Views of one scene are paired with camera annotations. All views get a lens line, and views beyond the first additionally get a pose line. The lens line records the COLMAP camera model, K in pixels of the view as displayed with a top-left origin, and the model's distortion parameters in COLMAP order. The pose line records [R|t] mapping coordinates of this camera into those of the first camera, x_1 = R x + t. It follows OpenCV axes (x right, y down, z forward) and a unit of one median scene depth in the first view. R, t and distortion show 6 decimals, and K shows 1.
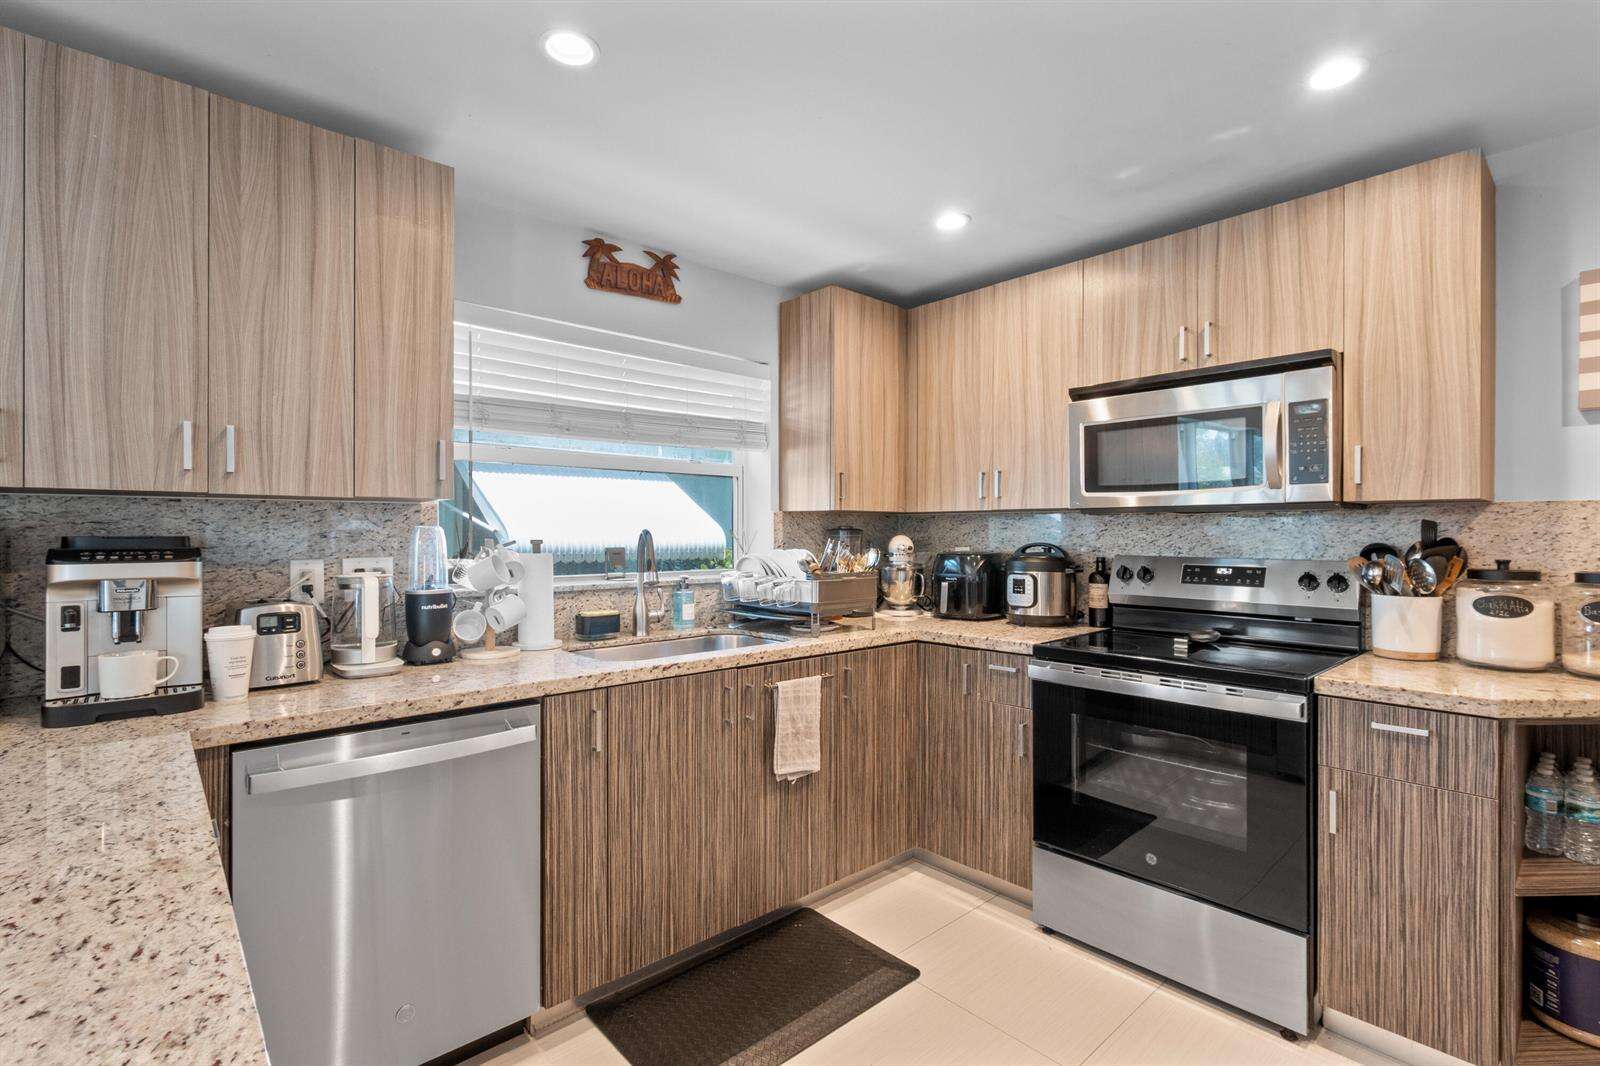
lens RADIAL K [[731.5, 0, 803.0], [0, 731.5, 532.5], [0, 0, 1]] dist [-0.008230, 0.001598]
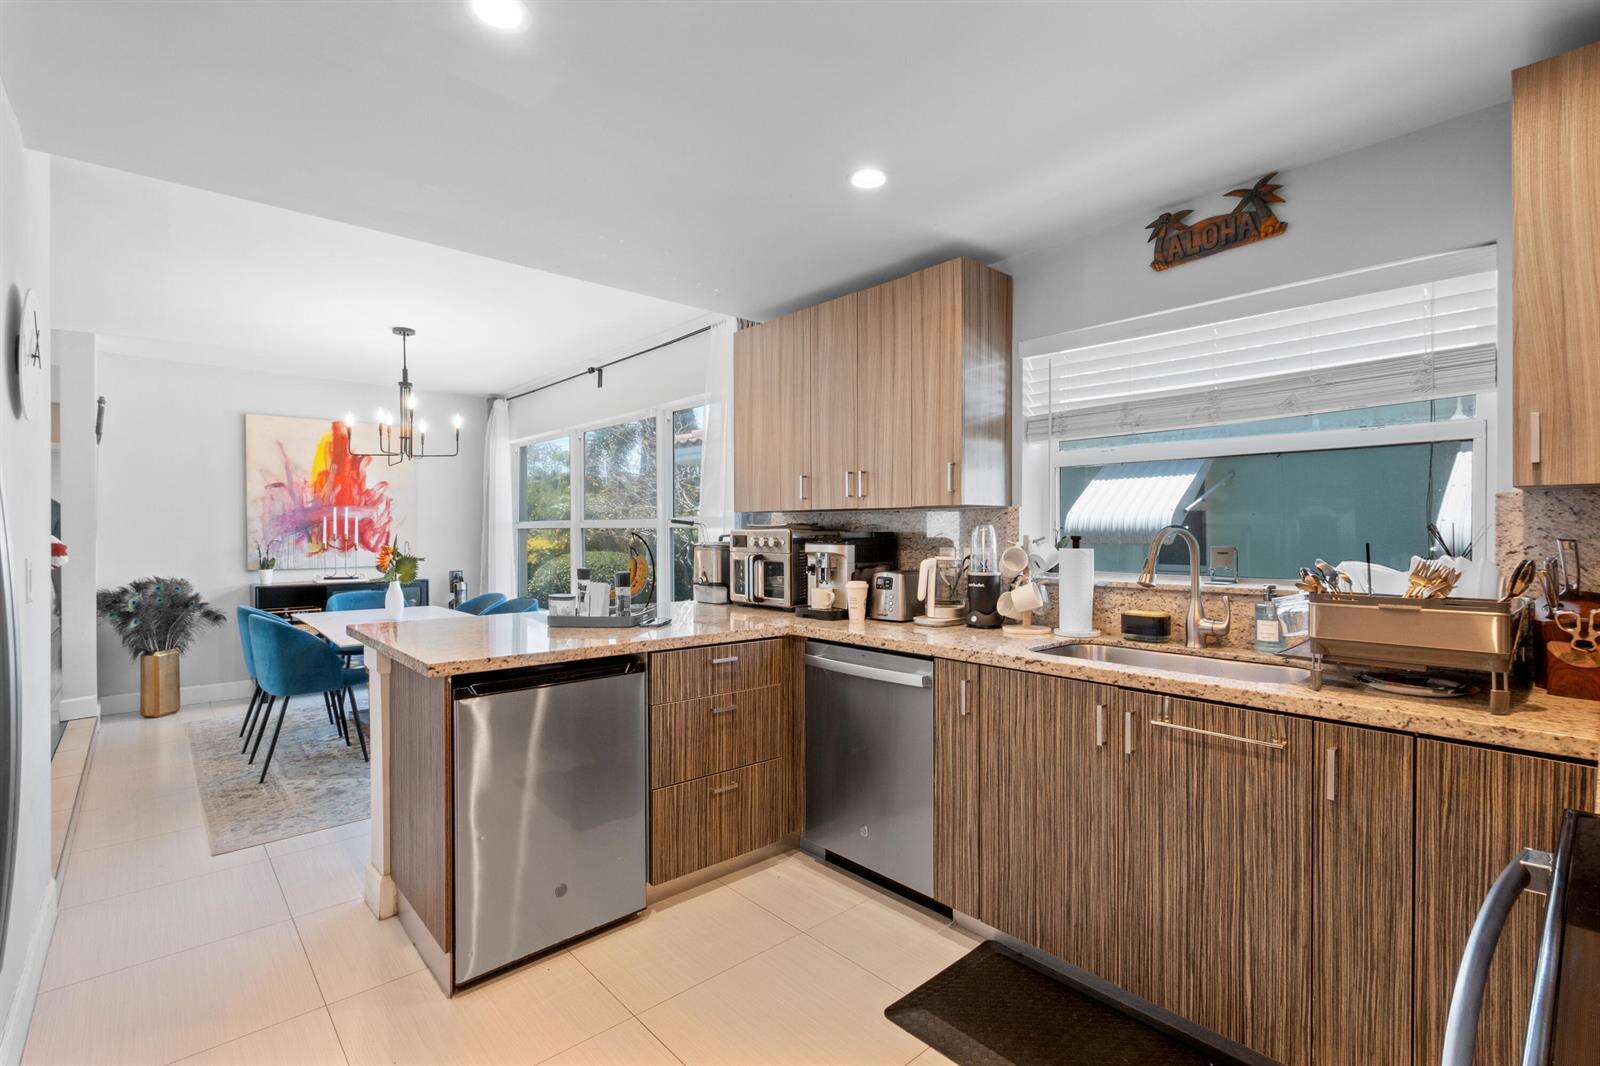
lens RADIAL K [[731.5, 0, 805.2], [0, 731.5, 532.7], [0, 0, 1]] dist [-0.008230, 0.001598]
pose [[0.002183, 0.004241, -0.999989, 0.683220], [0.002851, 0.999987, 0.004247, -0.000488], [0.999994, -0.002860, 0.002171, 0.562680]]
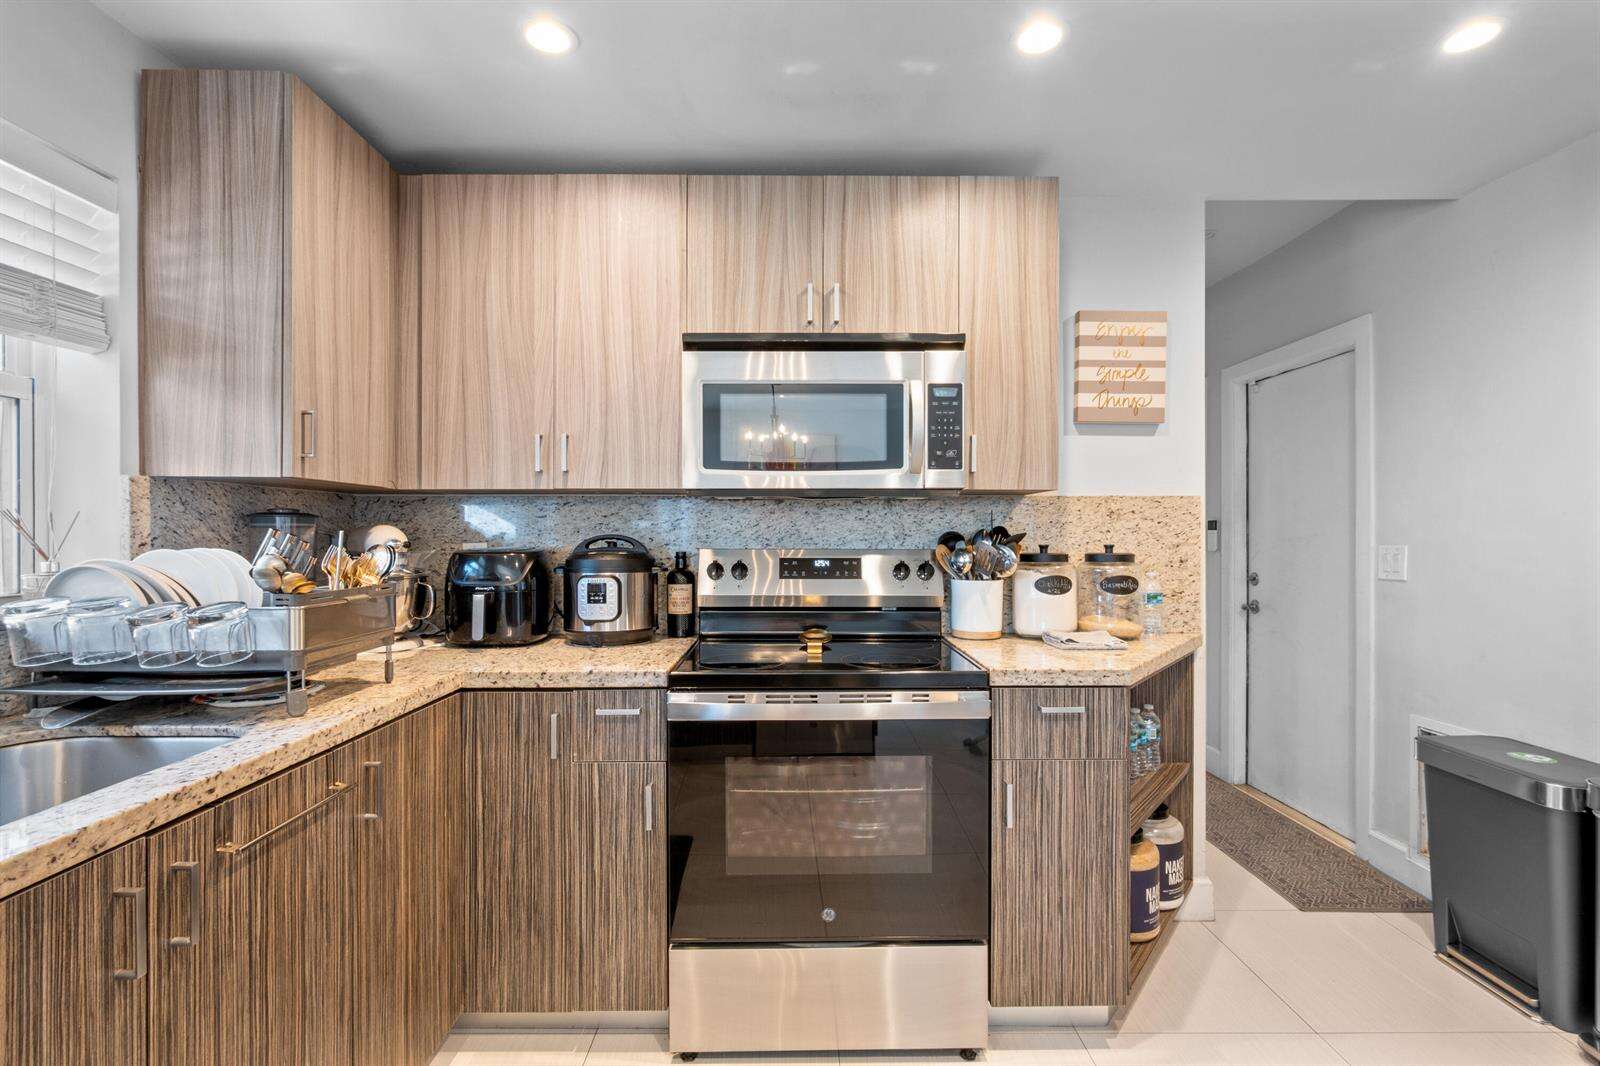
lens RADIAL K [[731.5, 0, 799.0], [0, 731.5, 535.2], [0, 0, 1]] dist [-0.008230, 0.001598]
pose [[0.668434, -0.002820, 0.743766, -0.132371], [0.000503, 0.999994, 0.003340, 0.014420], [-0.743772, -0.001859, 0.668431, 0.405245]]
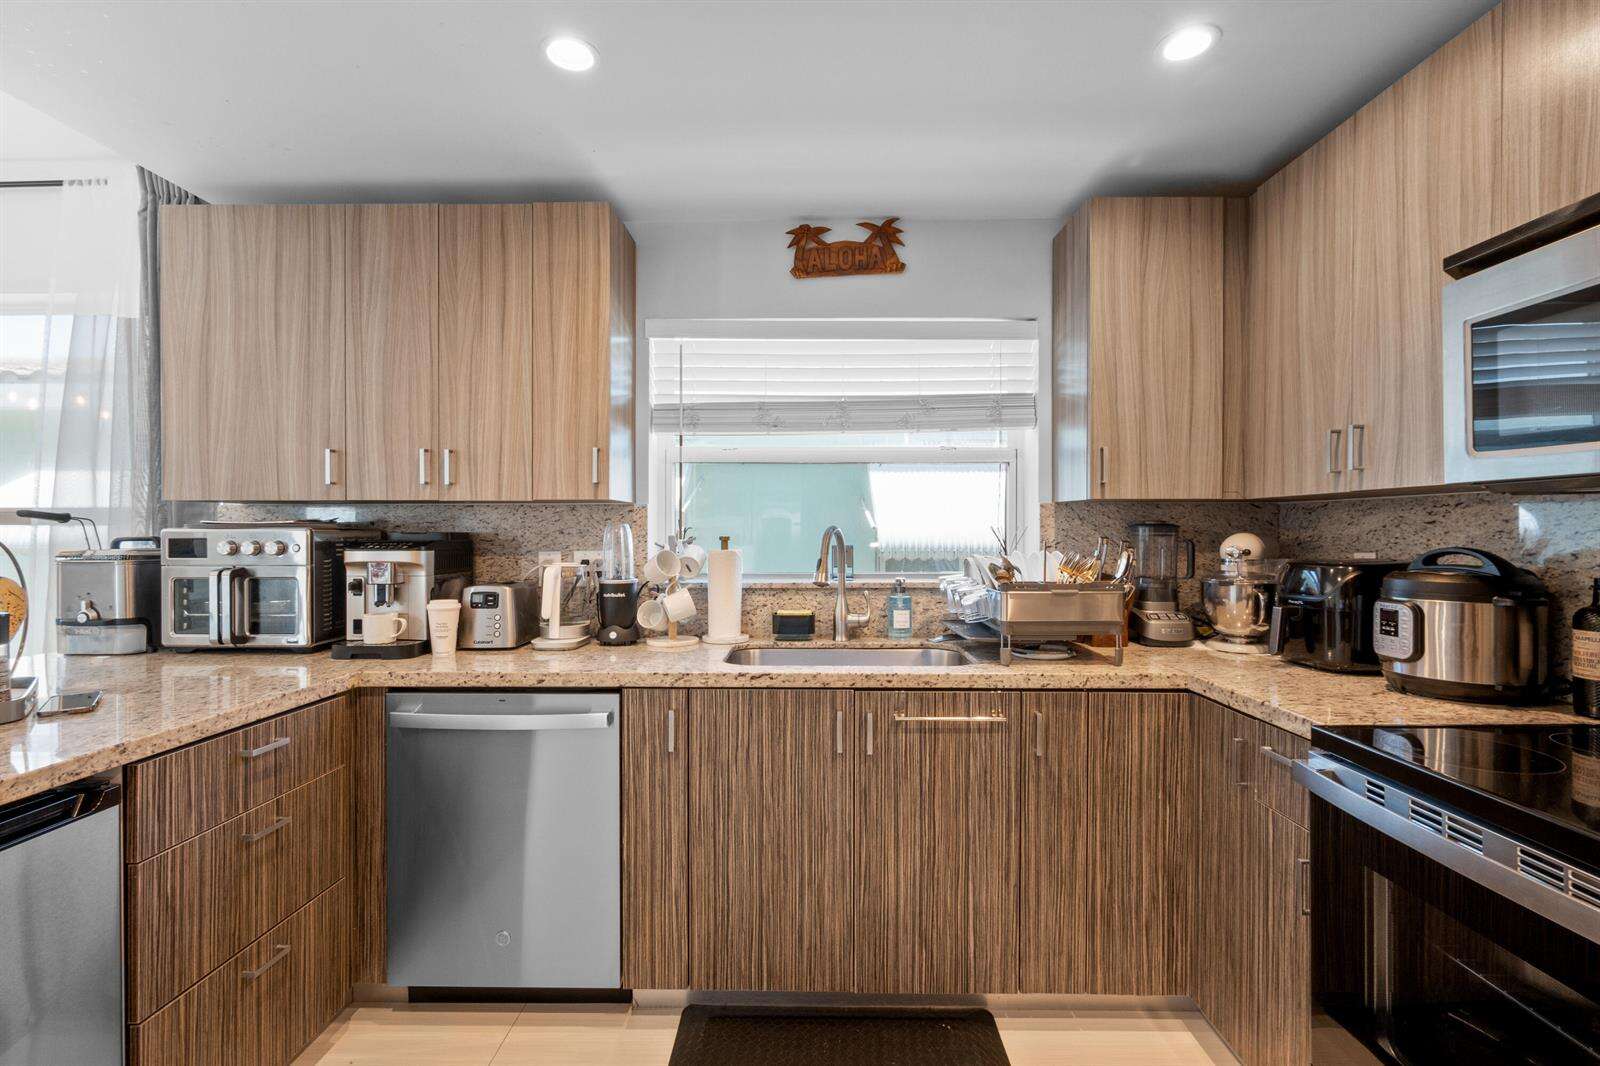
lens RADIAL K [[731.5, 0, 804.4], [0, 731.5, 532.6], [0, 0, 1]] dist [-0.008230, 0.001598]
pose [[0.734431, 0.002875, -0.678677, 0.394324], [0.000570, 0.999988, 0.004852, -0.000321], [0.678683, -0.003950, 0.734420, 0.302727]]
